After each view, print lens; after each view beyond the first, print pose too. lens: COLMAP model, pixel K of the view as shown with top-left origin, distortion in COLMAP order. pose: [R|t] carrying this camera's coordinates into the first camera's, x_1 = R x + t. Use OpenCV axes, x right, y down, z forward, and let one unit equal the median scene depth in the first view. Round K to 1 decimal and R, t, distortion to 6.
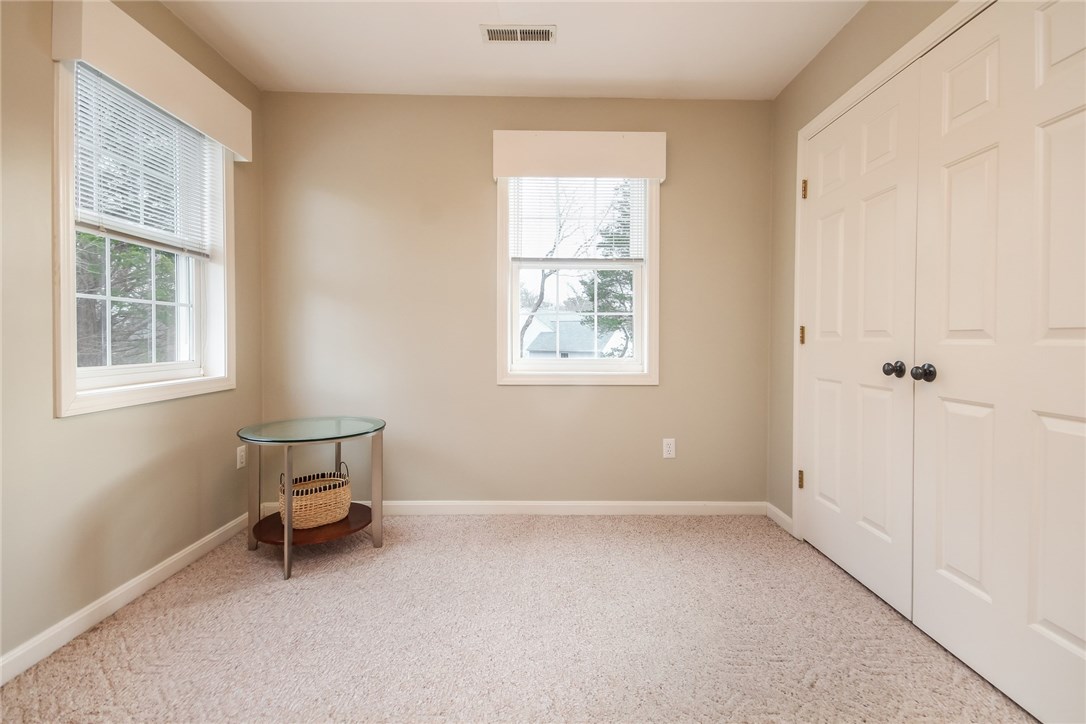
lens RADIAL K [[508.4, 0, 559.3], [0, 508.4, 339.1], [0, 0, 1]] dist [0.002134, 0.000282]
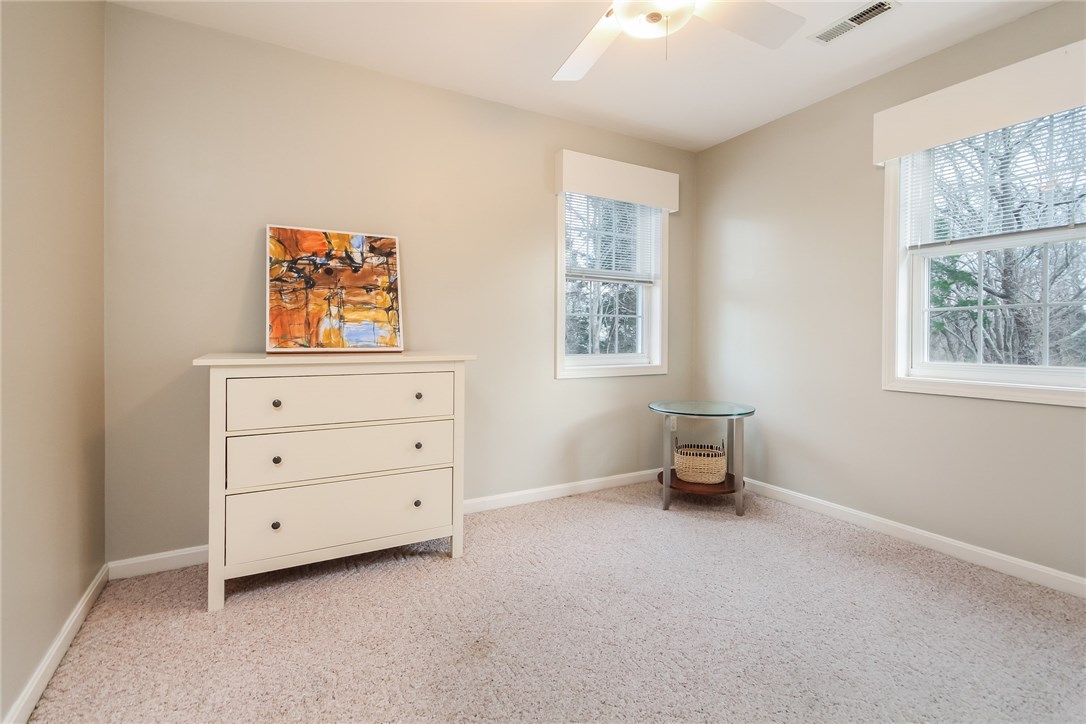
lens RADIAL K [[519.5, 0, 549.8], [0, 519.5, 332.7], [0, 0, 1]] dist [0.015459, -0.007636]
pose [[0.460117, -0.009571, -0.887807, 0.519062], [-0.007453, 0.999865, -0.014642, 0.005766], [0.887827, 0.013354, 0.459983, 0.046365]]
